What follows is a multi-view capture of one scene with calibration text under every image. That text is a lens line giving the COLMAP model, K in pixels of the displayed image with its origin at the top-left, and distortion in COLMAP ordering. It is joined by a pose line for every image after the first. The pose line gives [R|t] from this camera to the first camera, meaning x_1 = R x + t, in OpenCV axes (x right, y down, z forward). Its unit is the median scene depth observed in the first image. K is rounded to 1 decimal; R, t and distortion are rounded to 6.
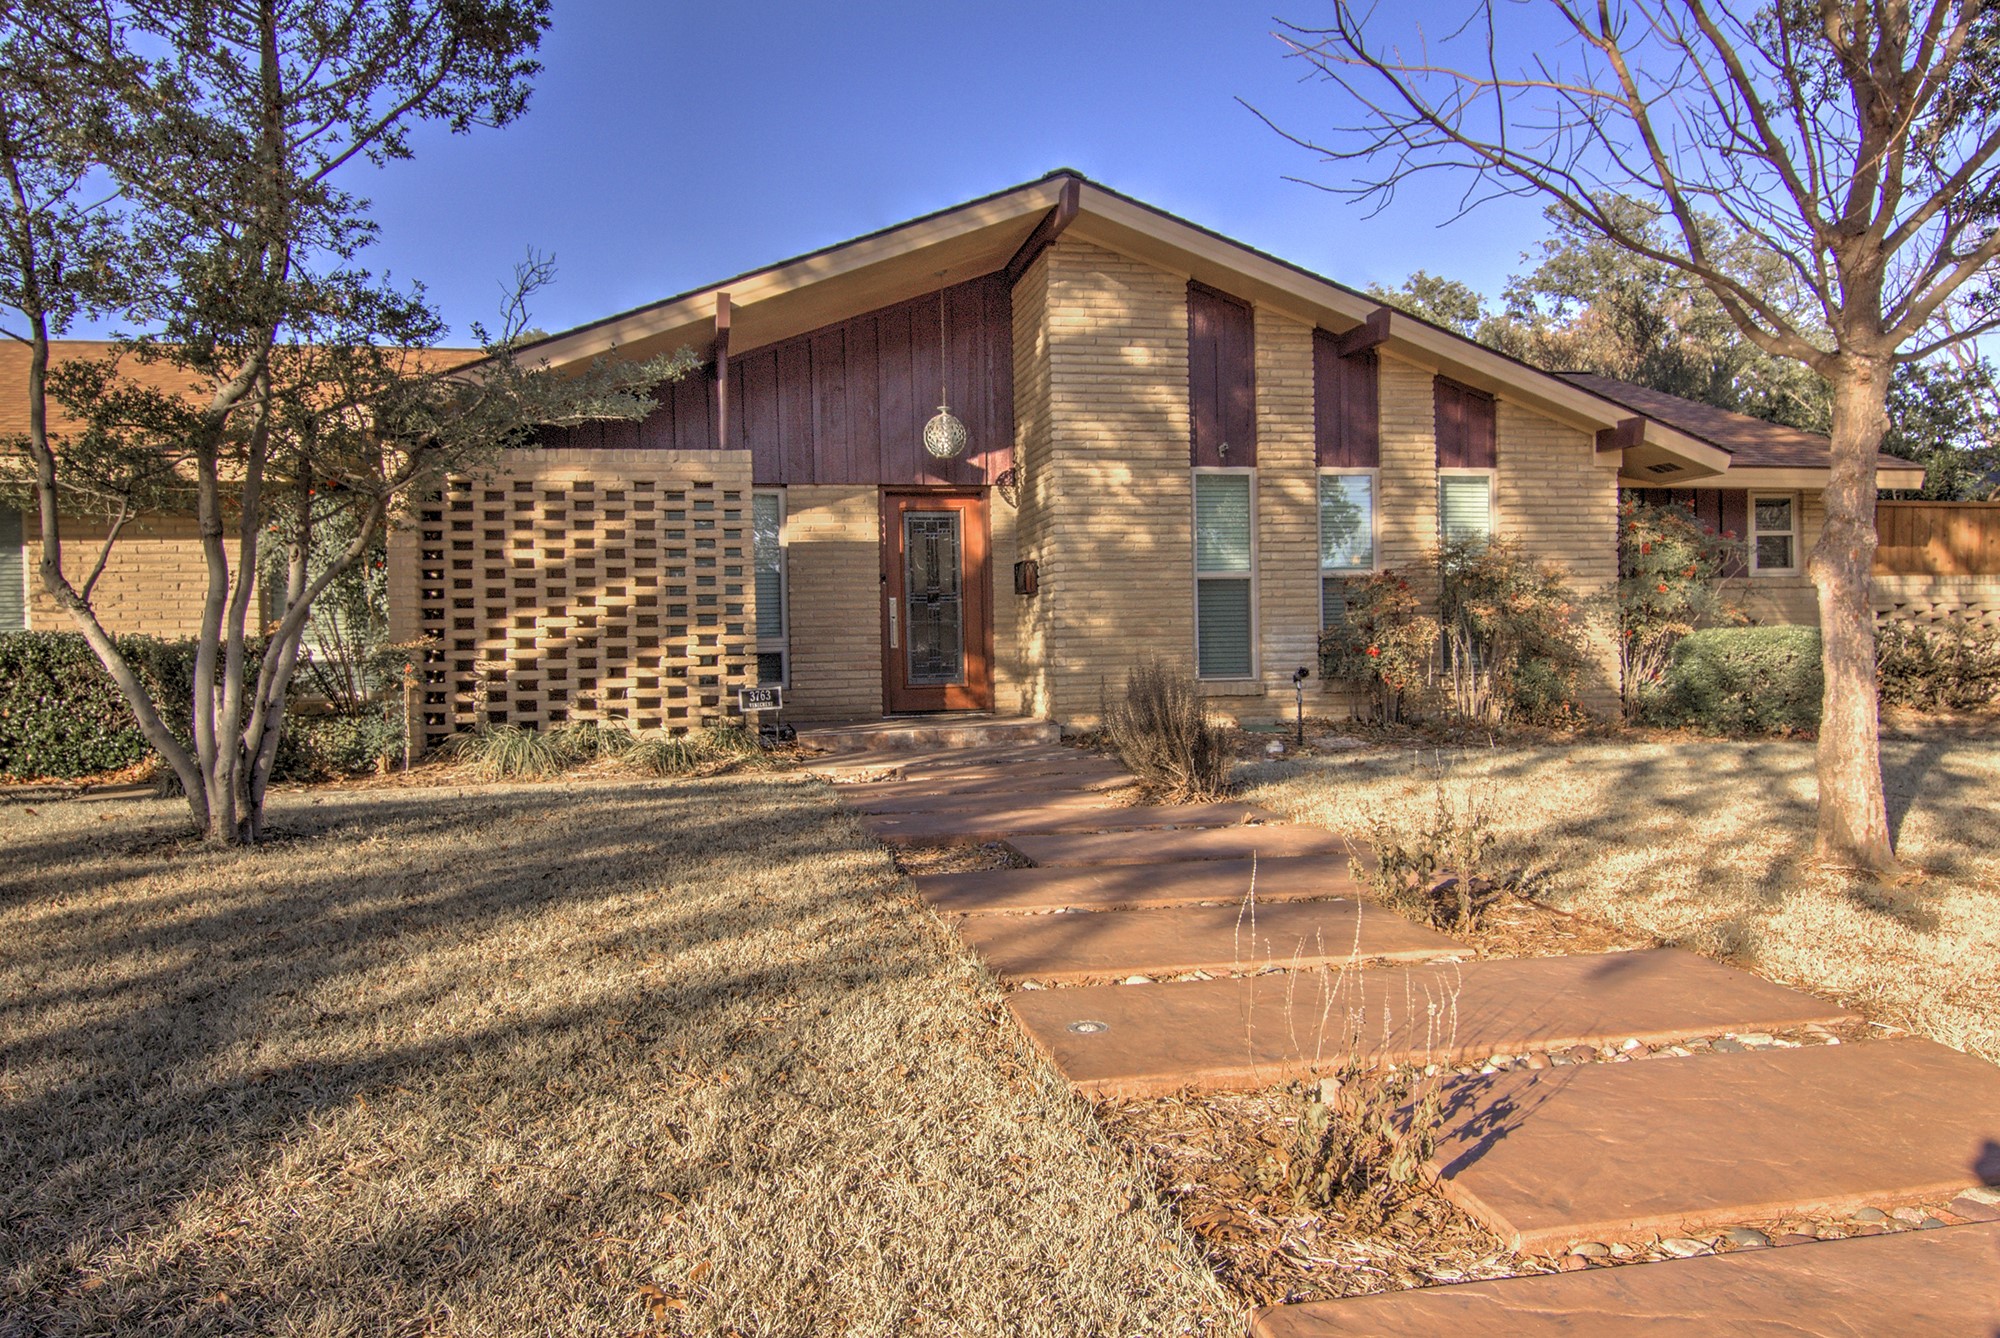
lens RADIAL K [[1458.7, 0, 997.6], [0, 1458.7, 666.1], [0, 0, 1]] dist [-0.030596, -0.000110]
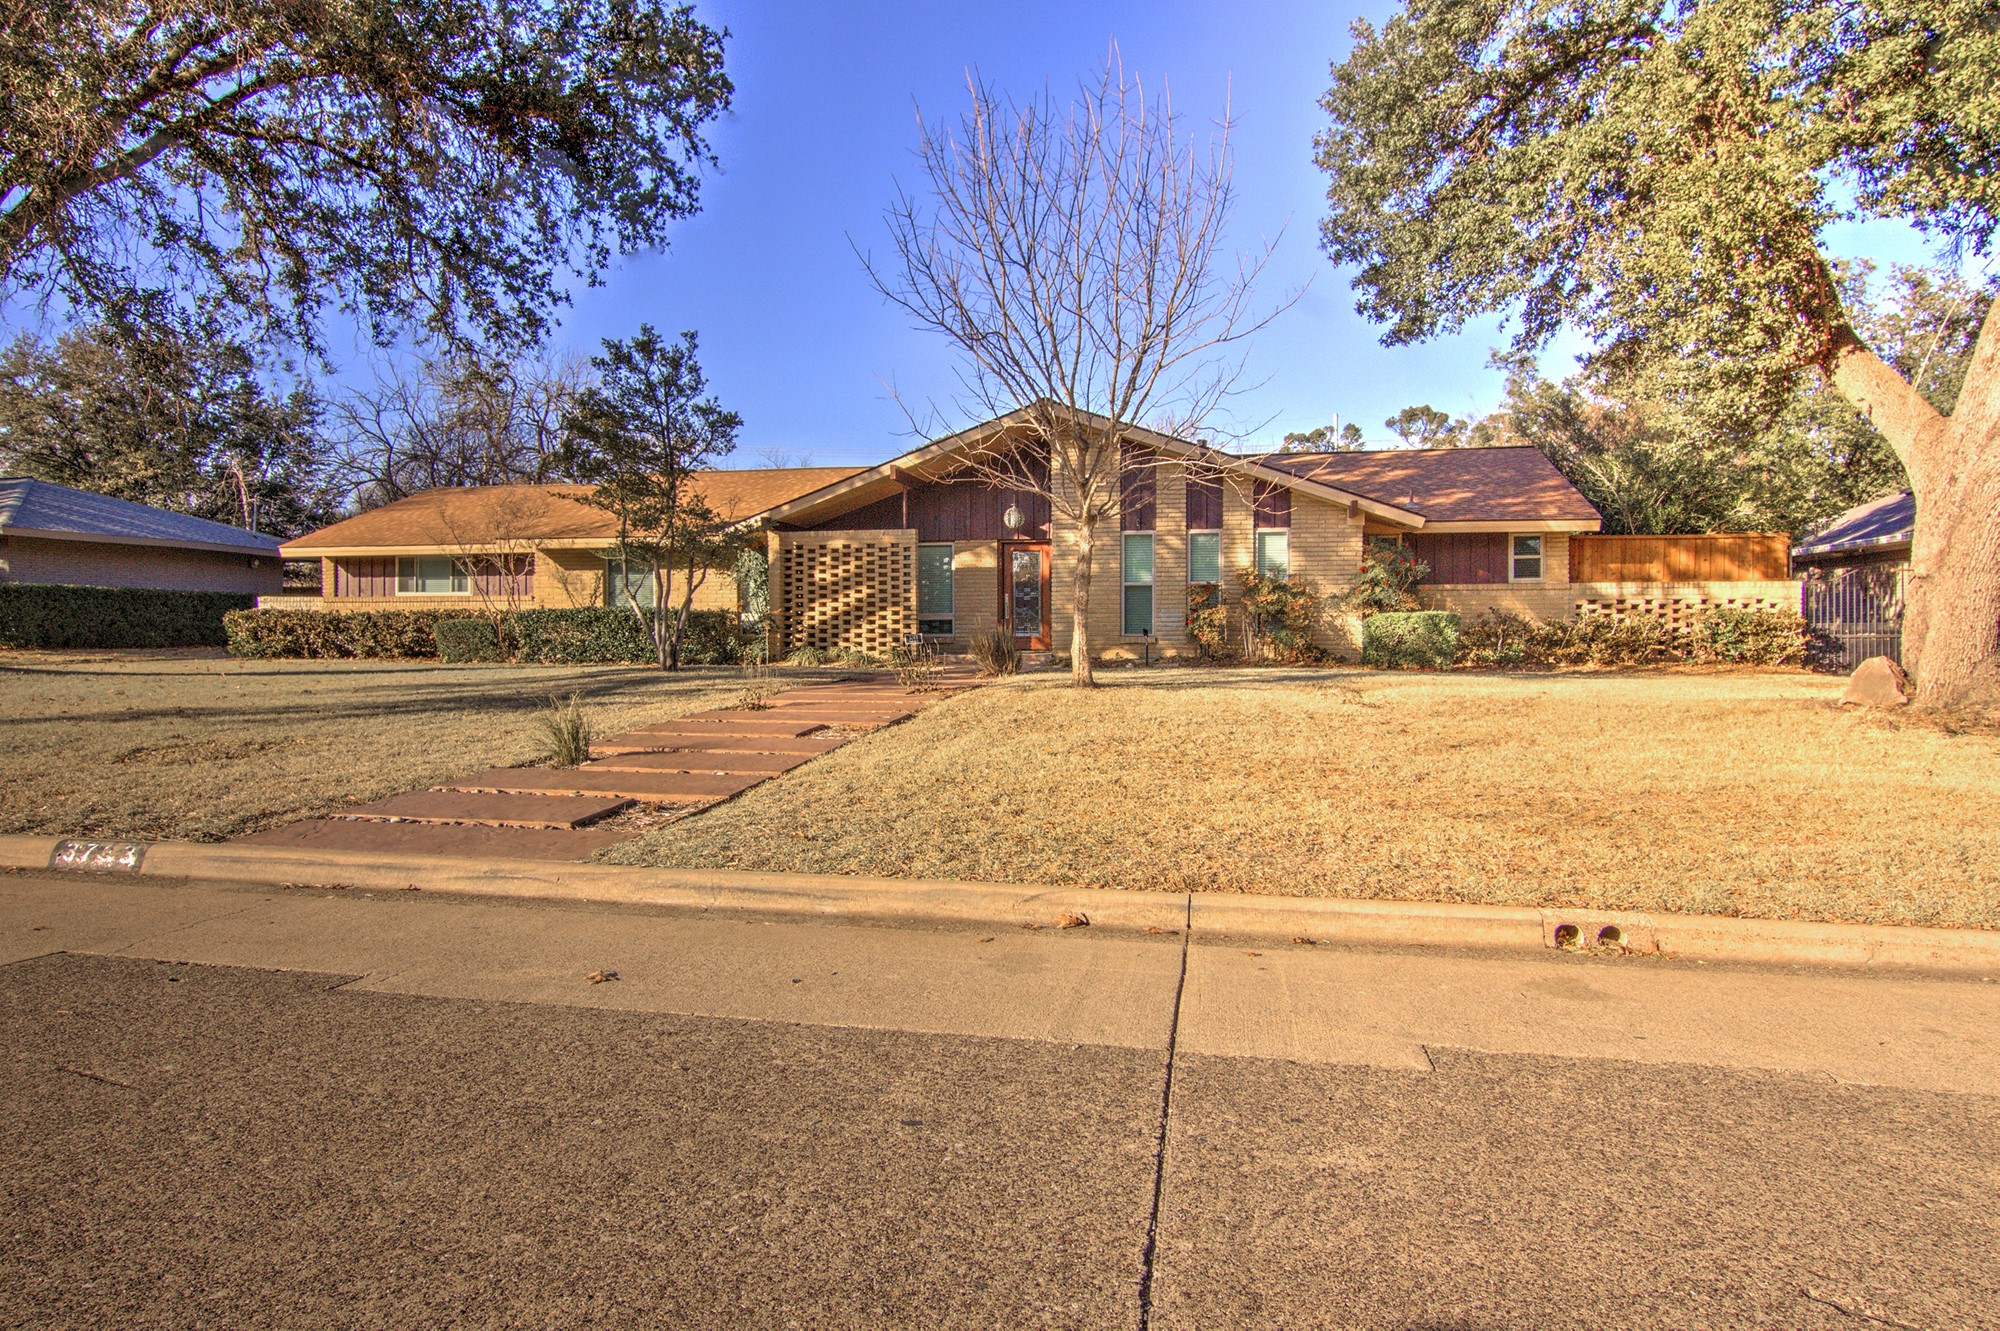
lens RADIAL K [[1257.3, 0, 1001.7], [0, 1257.3, 662.2], [0, 0, 1]] dist [0.002366, 0.000032]
pose [[0.917841, 0.026737, -0.396046, 0.746034], [-0.021491, 0.999613, 0.017677, 0.021139], [0.396366, -0.007713, 0.918060, -0.755481]]
